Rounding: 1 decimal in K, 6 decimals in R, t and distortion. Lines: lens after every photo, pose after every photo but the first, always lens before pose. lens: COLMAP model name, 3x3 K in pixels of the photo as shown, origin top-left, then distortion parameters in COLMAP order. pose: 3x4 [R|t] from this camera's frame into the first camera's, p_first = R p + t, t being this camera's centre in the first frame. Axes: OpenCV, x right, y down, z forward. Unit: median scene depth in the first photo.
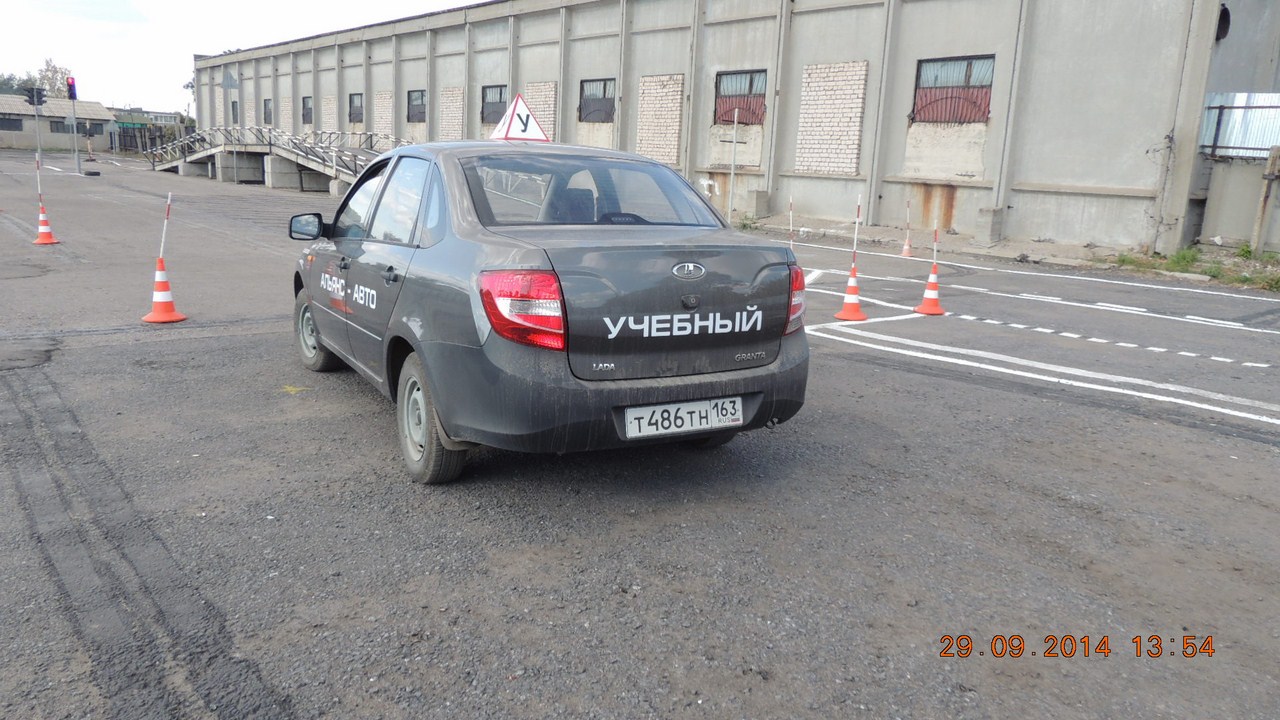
lens RADIAL K [[933.7, 0, 640.0], [0, 933.7, 360.0], [0, 0, 1]] dist [-0.008749, -0.002379]
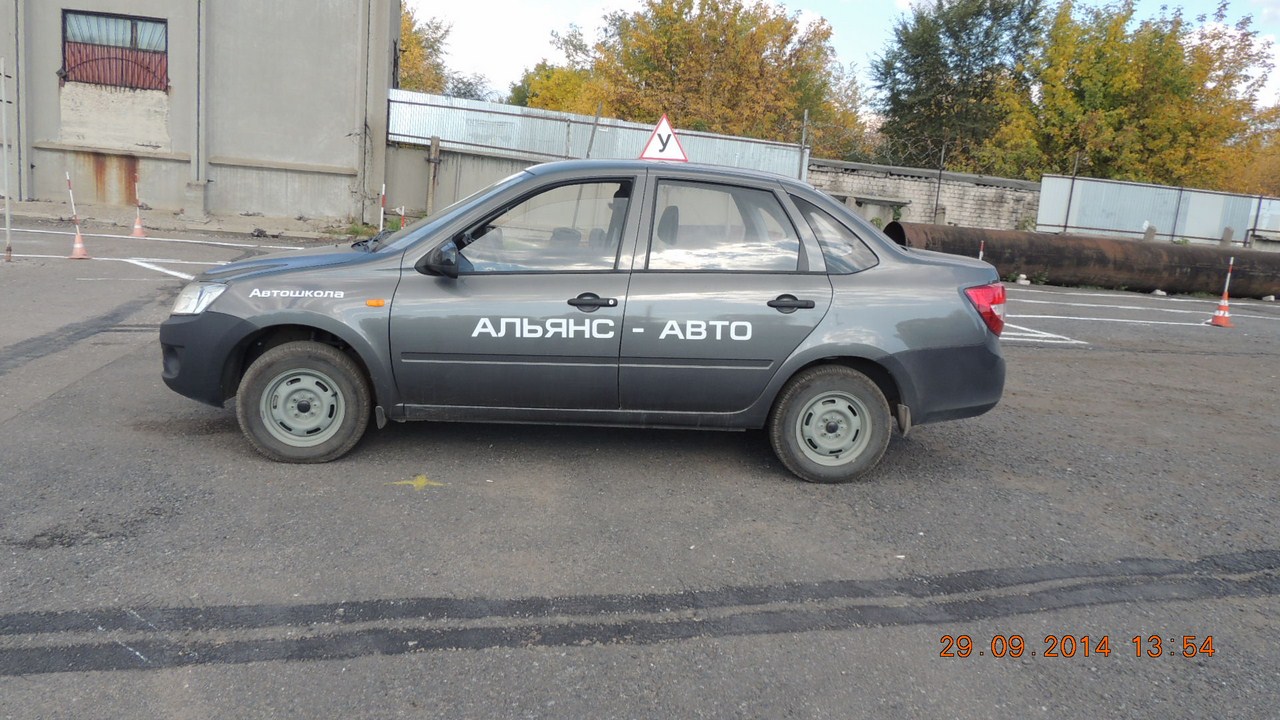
lens RADIAL K [[925.9, 0, 640.0], [0, 925.9, 360.0], [0, 0, 1]] dist [-0.011044, -0.006659]
pose [[0.408340, -0.170735, 0.896721, -0.332618], [0.125891, 0.983499, 0.129930, -0.048061], [-0.904107, 0.059834, 0.423096, 0.188536]]
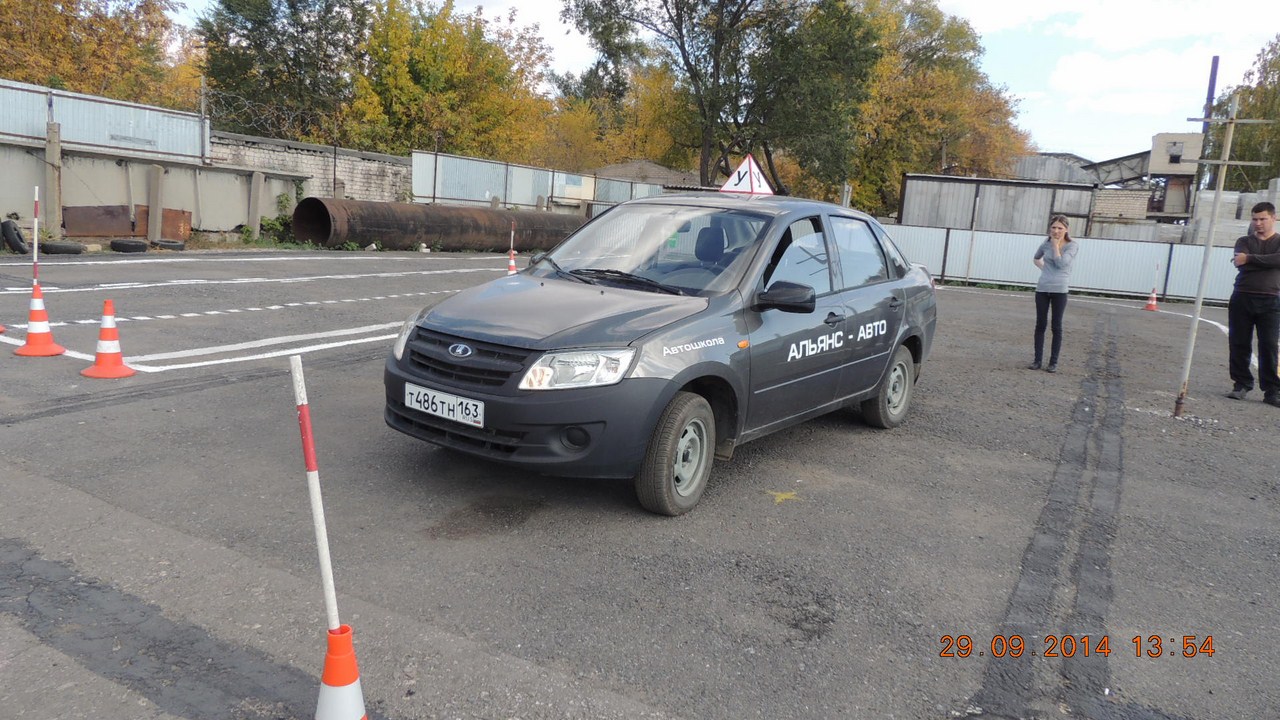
lens RADIAL K [[925.9, 0, 640.0], [0, 925.9, 360.0], [0, 0, 1]] dist [-0.011044, -0.006659]
pose [[-0.429550, -0.212393, 0.877711, -0.359392], [0.093897, 0.956174, 0.277333, -0.114677], [-0.898148, 0.201543, -0.390781, 0.501739]]
